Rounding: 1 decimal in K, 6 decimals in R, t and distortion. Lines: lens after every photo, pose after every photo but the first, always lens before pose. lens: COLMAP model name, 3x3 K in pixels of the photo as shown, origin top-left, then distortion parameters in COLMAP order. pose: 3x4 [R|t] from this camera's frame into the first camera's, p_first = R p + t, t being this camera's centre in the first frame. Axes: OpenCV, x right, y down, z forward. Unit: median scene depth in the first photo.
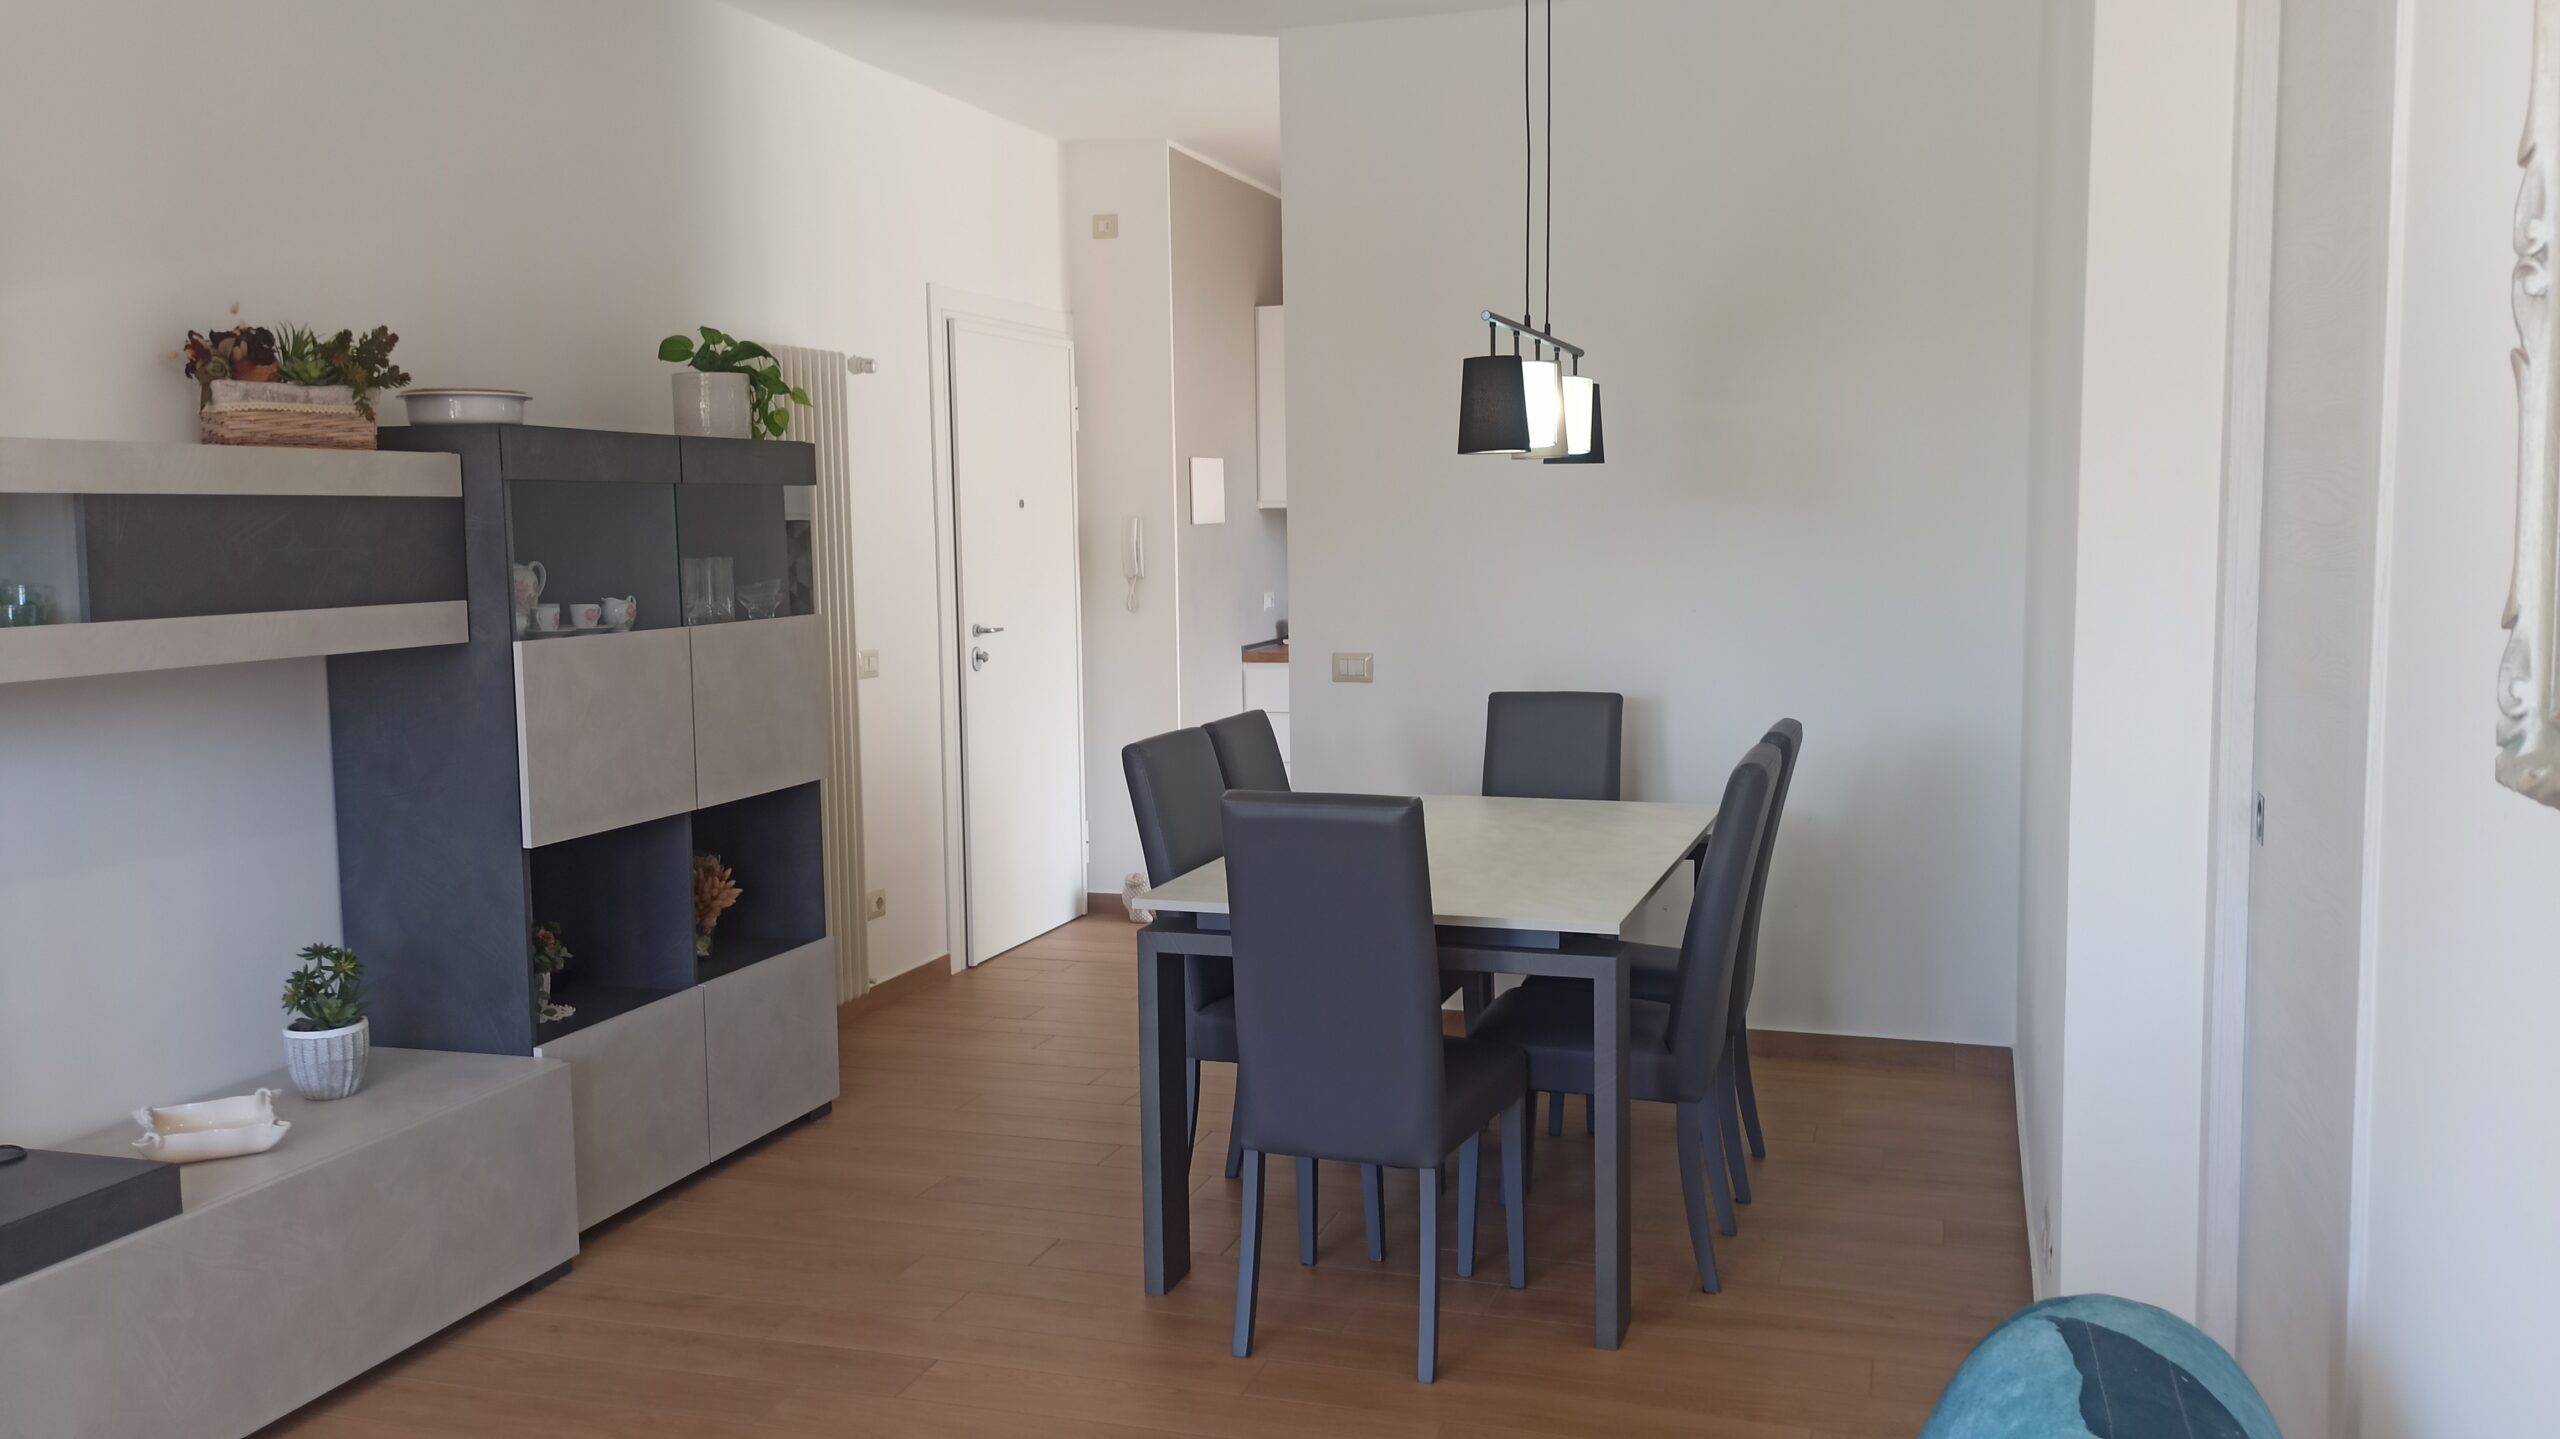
lens RADIAL K [[2079.9, 0, 1280.0], [0, 2079.9, 719.5], [0, 0, 1]] dist [0.092931, -0.132273]
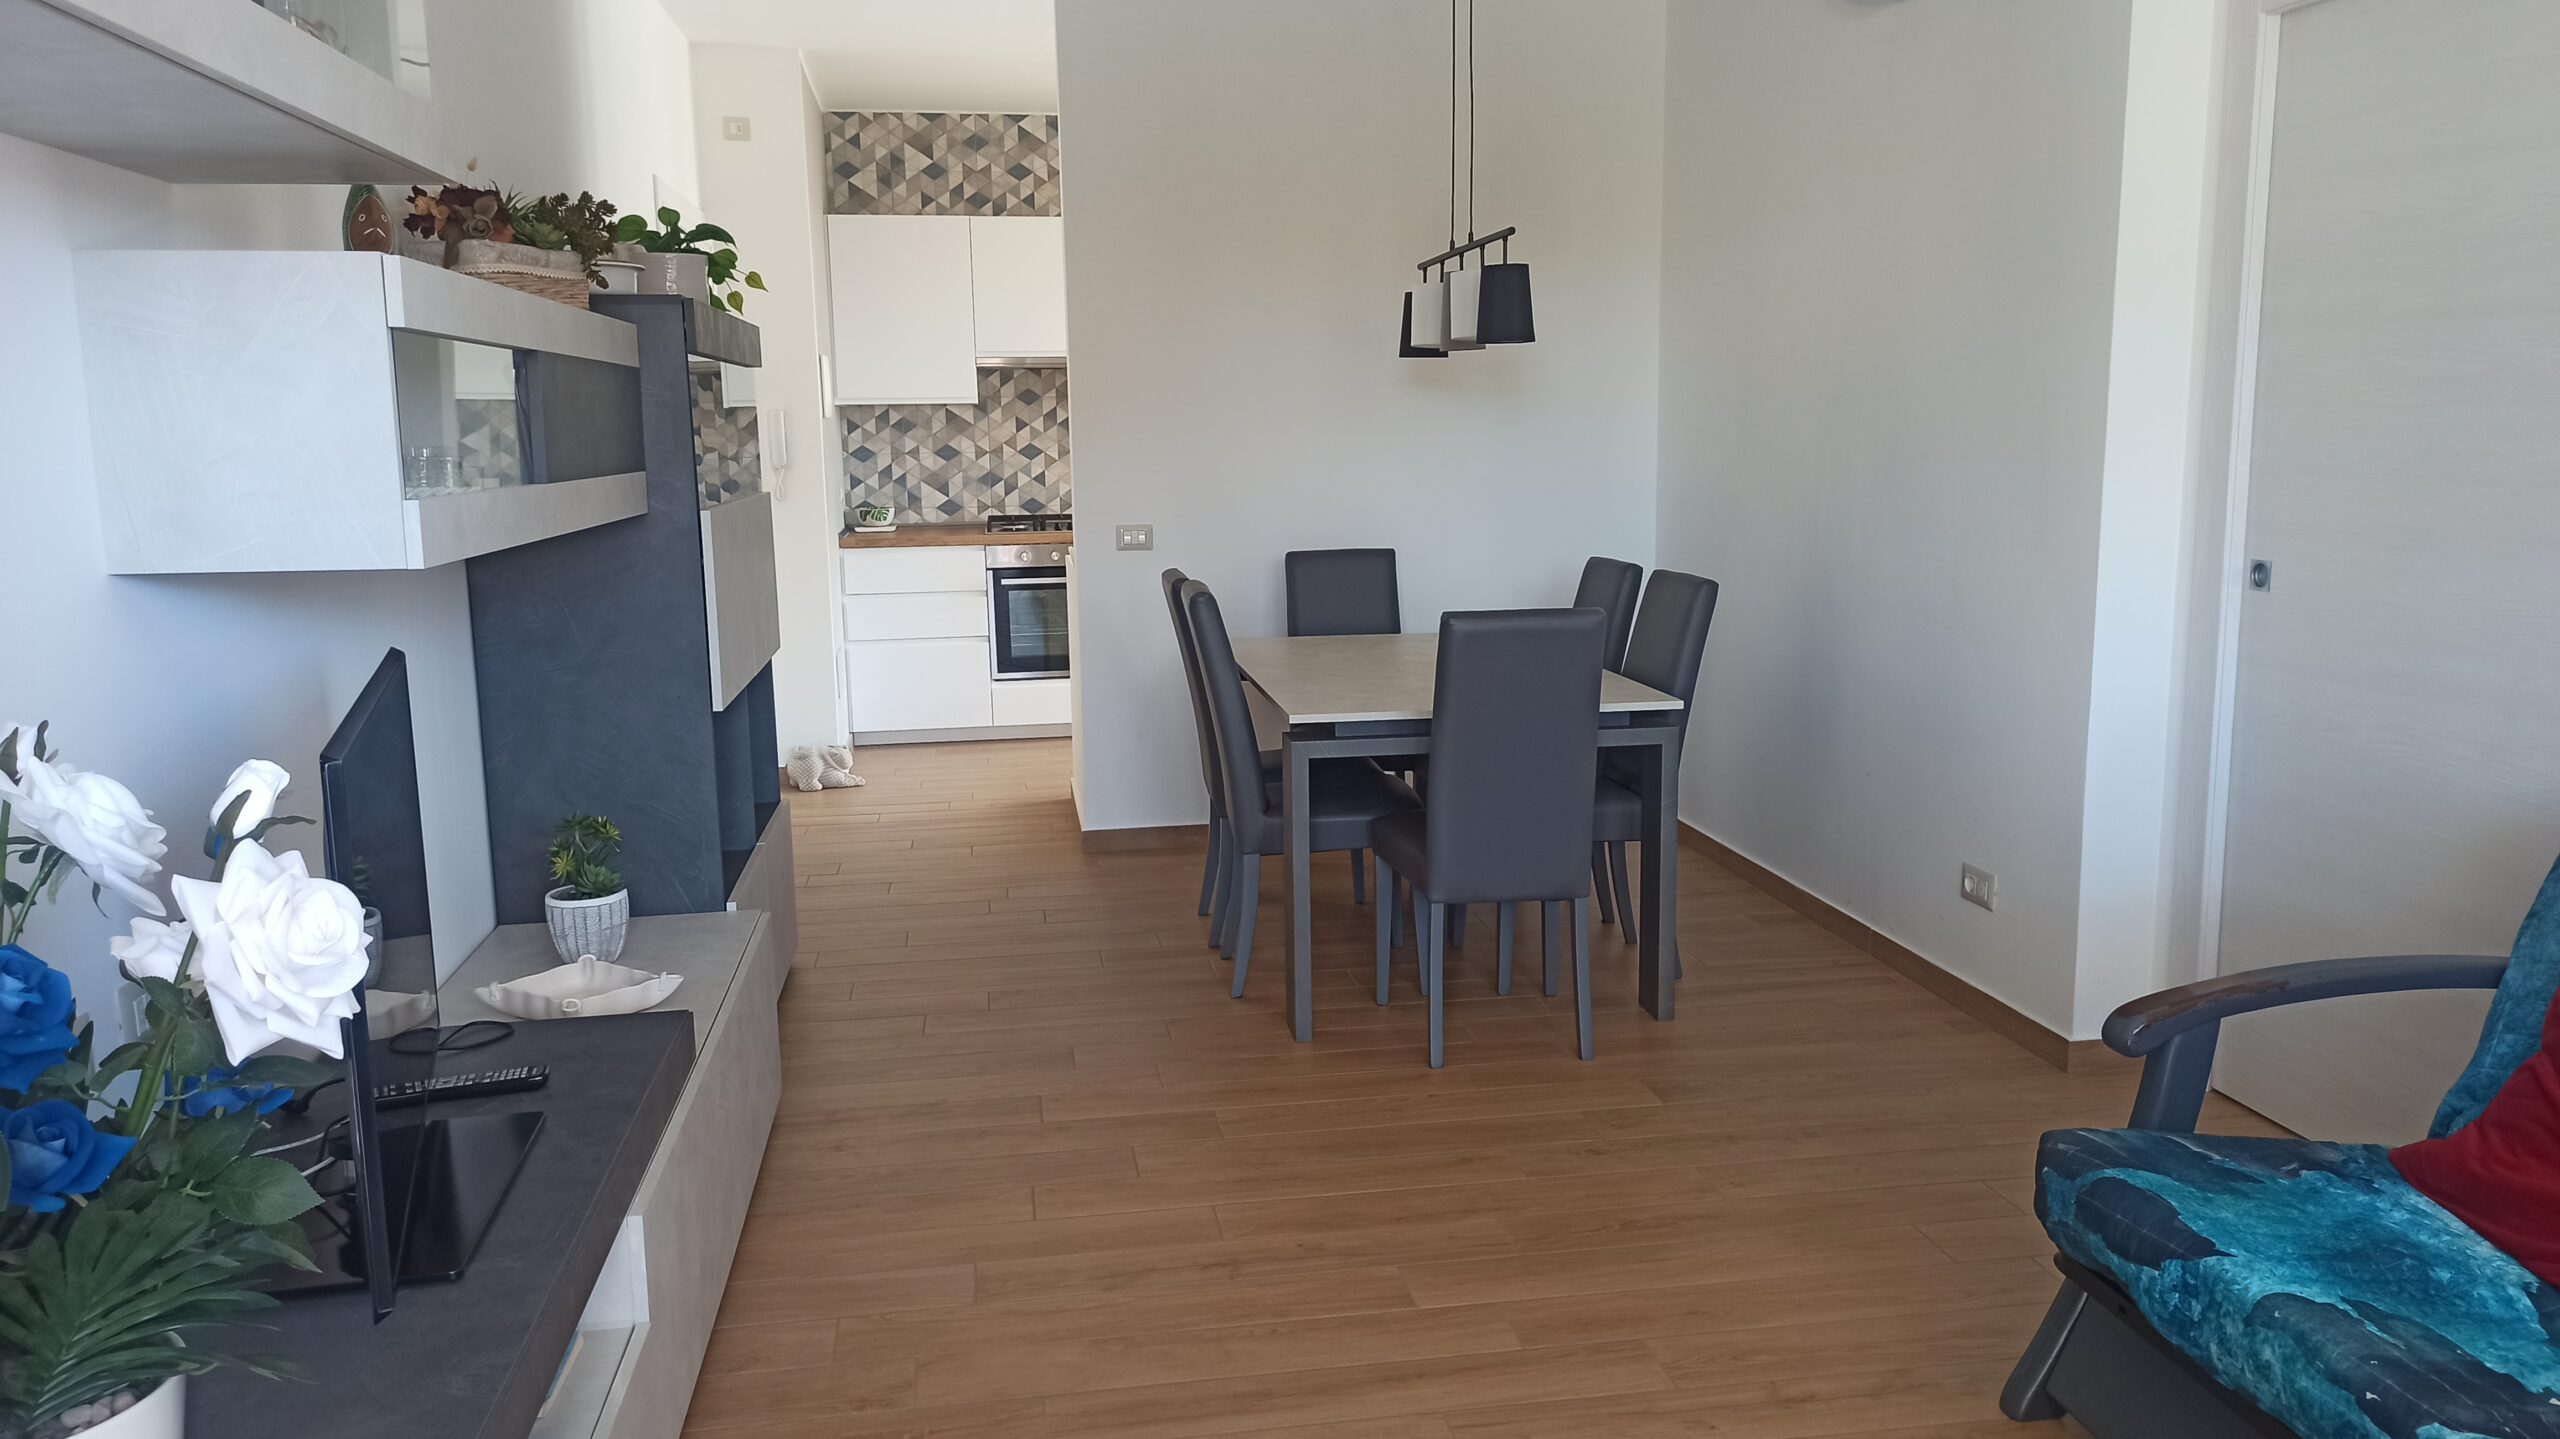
lens RADIAL K [[1879.9, 0, 1280.0], [0, 1879.9, 719.5], [0, 0, 1]] dist [0.063226, -0.001009]
pose [[0.891186, -0.070558, 0.448117, -0.523967], [0.047041, 0.996878, 0.063411, 0.018767], [-0.451193, -0.035431, 0.891723, 0.041041]]
